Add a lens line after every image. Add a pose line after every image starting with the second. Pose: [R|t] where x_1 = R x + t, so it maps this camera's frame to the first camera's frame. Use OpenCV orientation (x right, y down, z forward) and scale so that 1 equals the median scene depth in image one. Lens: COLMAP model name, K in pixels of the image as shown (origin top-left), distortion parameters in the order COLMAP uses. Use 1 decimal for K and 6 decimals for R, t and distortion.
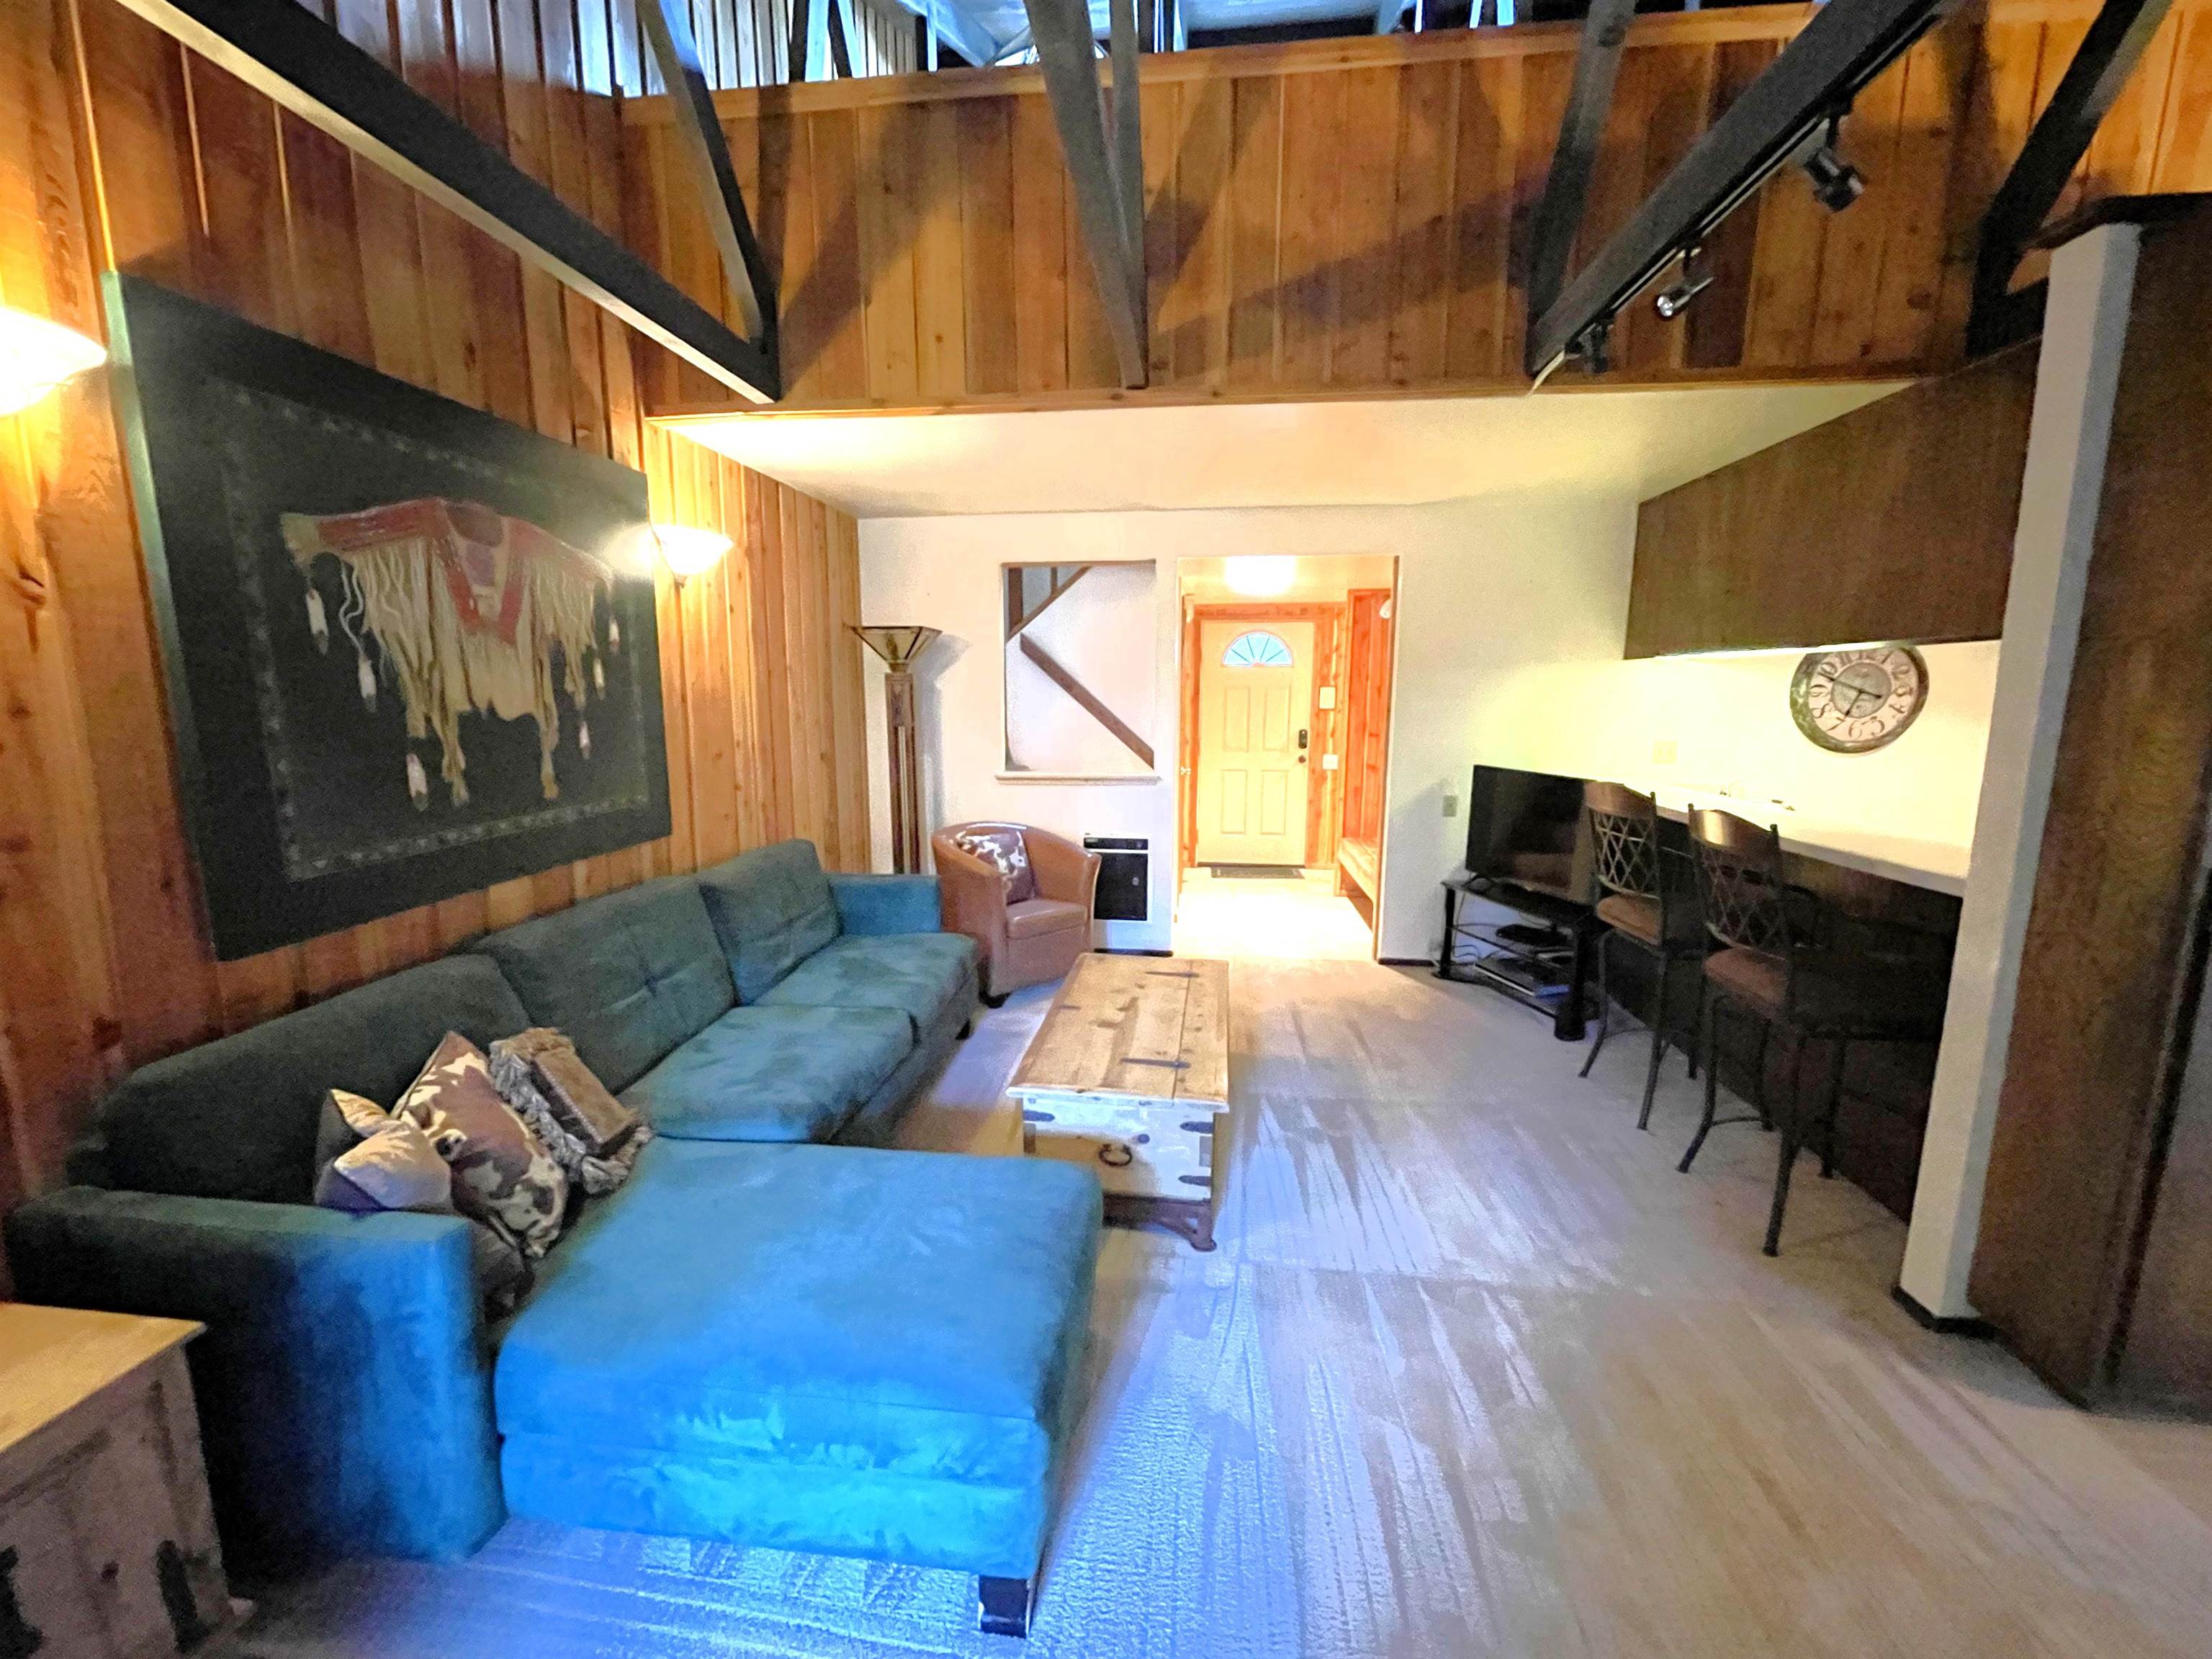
lens RADIAL K [[893.7, 0, 1099.3], [0, 893.7, 836.3], [0, 0, 1]] dist [0.005618, -0.003385]
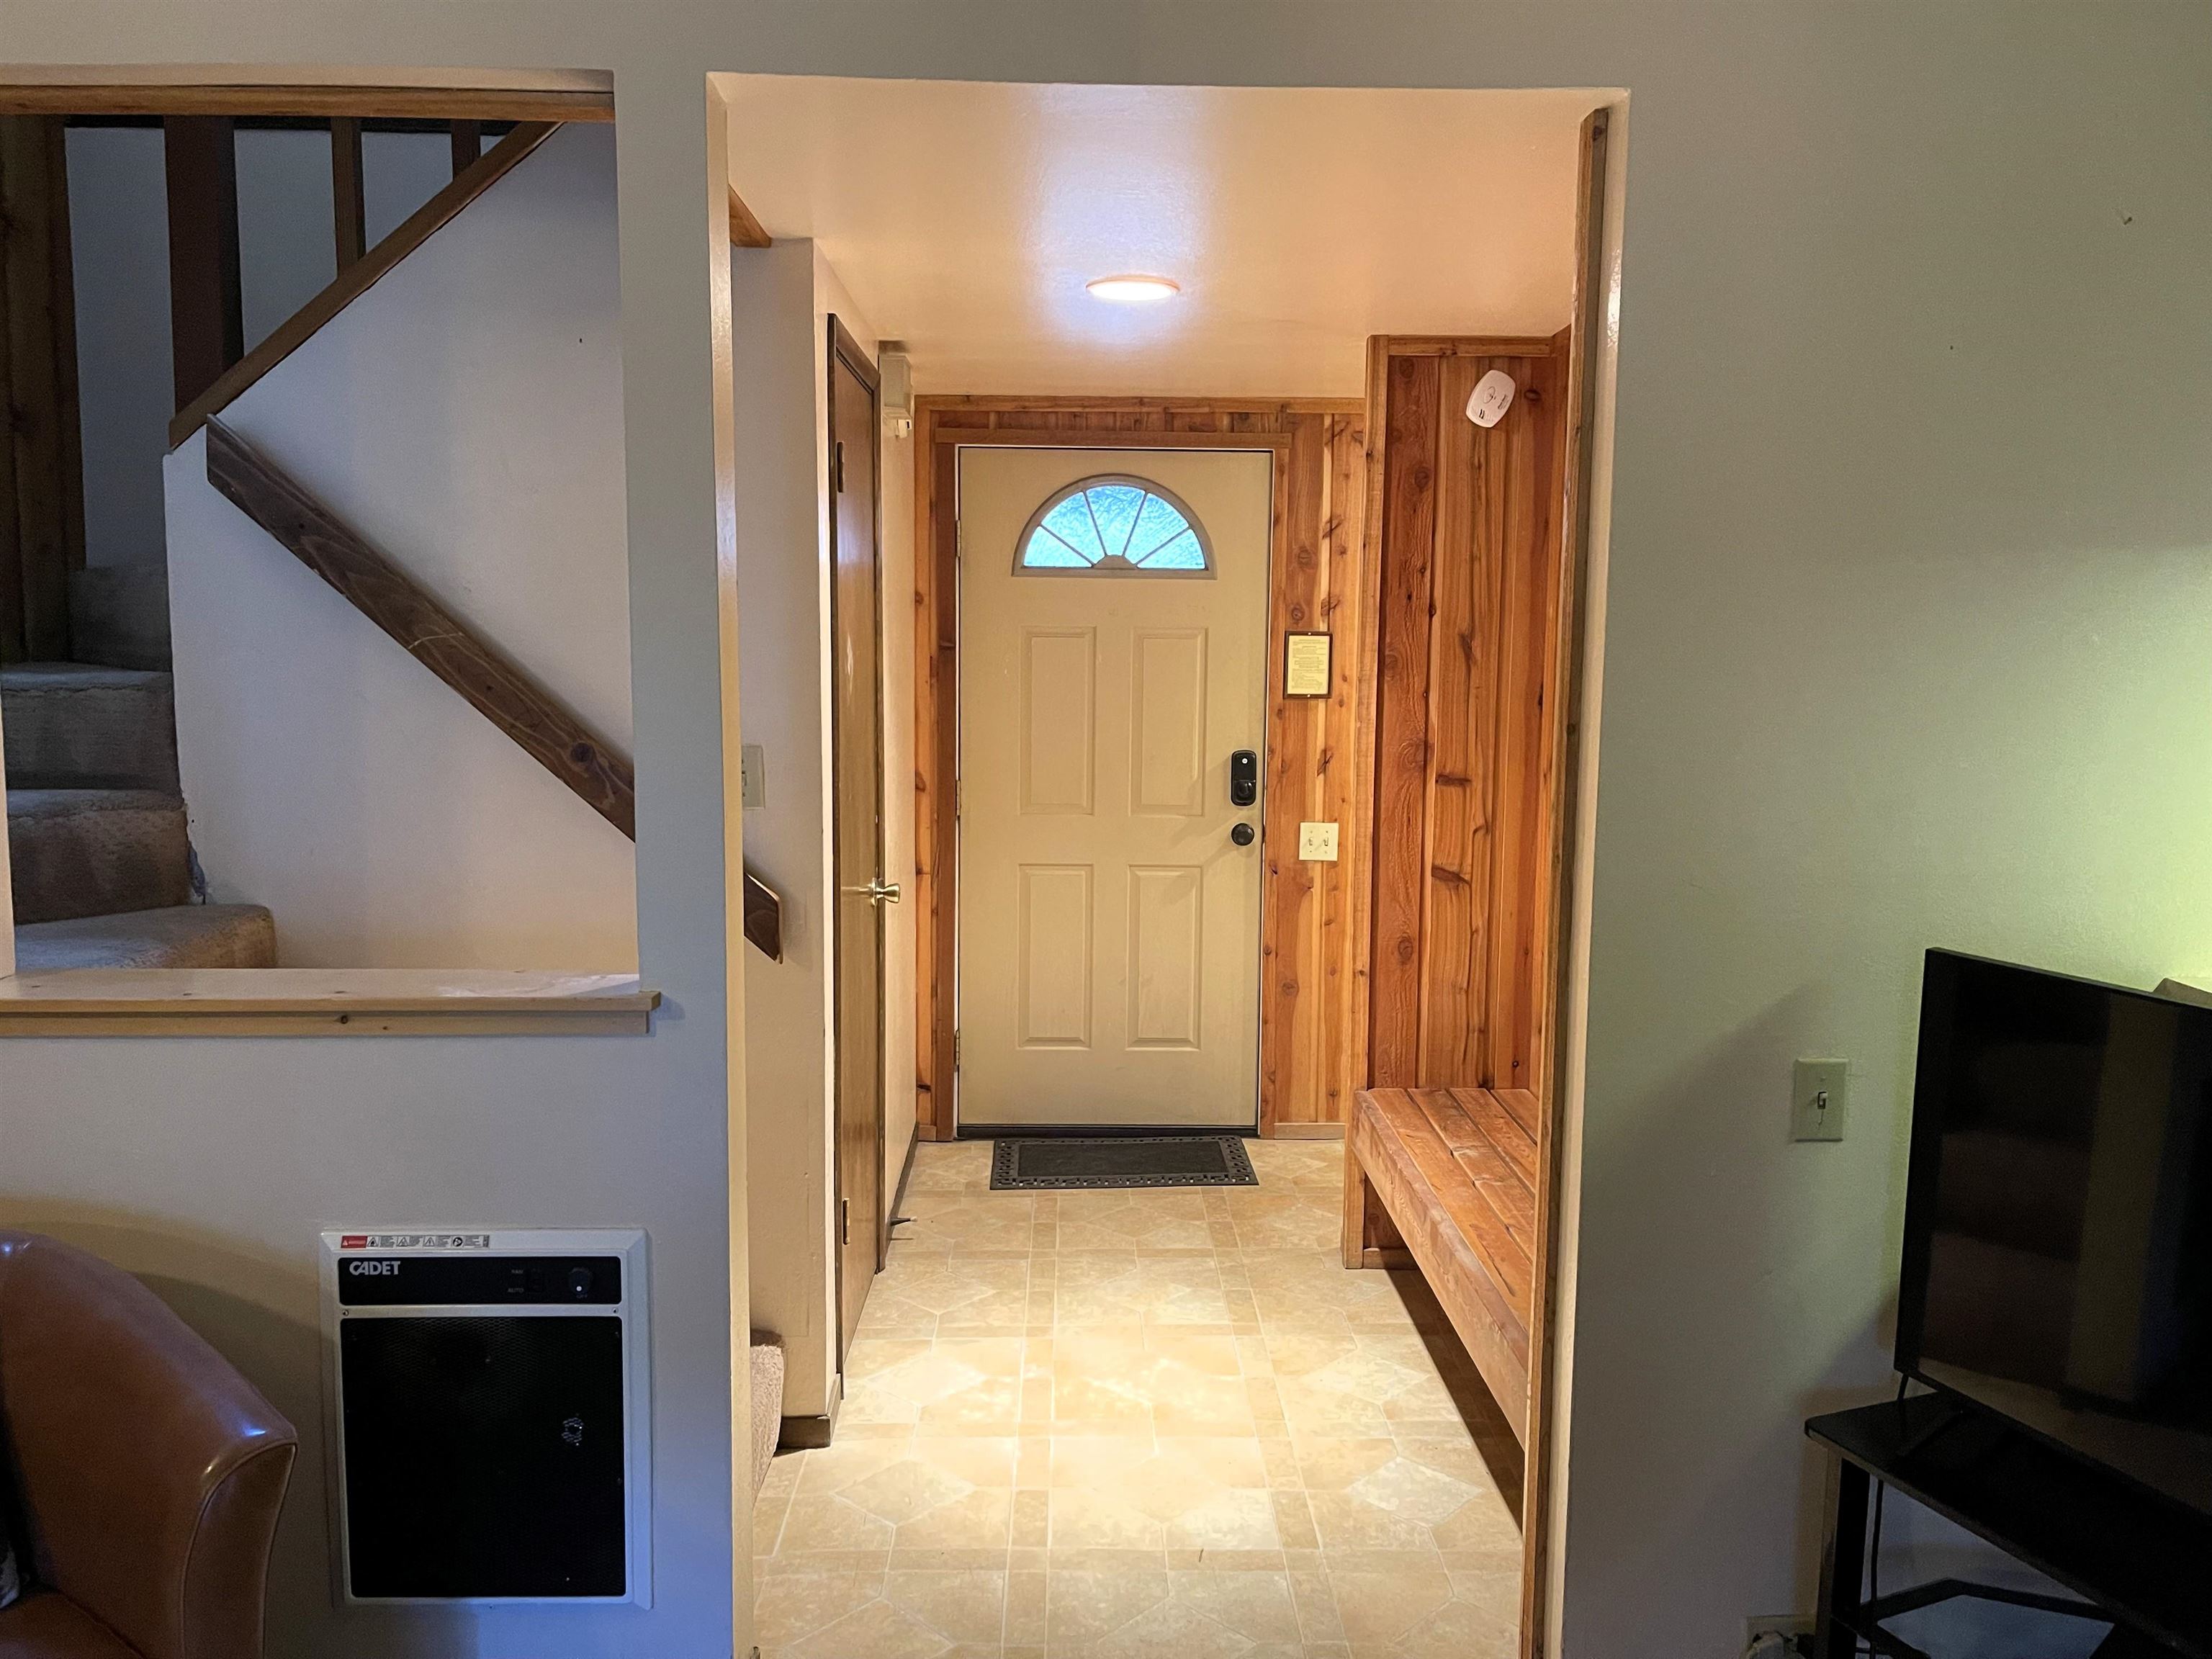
lens RADIAL K [[1663.2, 0, 1125.5], [0, 1663.2, 824.0], [0, 0, 1]] dist [0.098723, -0.145294]
pose [[0.988418, -0.007524, 0.151567, 0.080967], [0.015386, 0.998592, -0.050764, -0.058430], [-0.150972, 0.052508, 0.987143, 0.354817]]
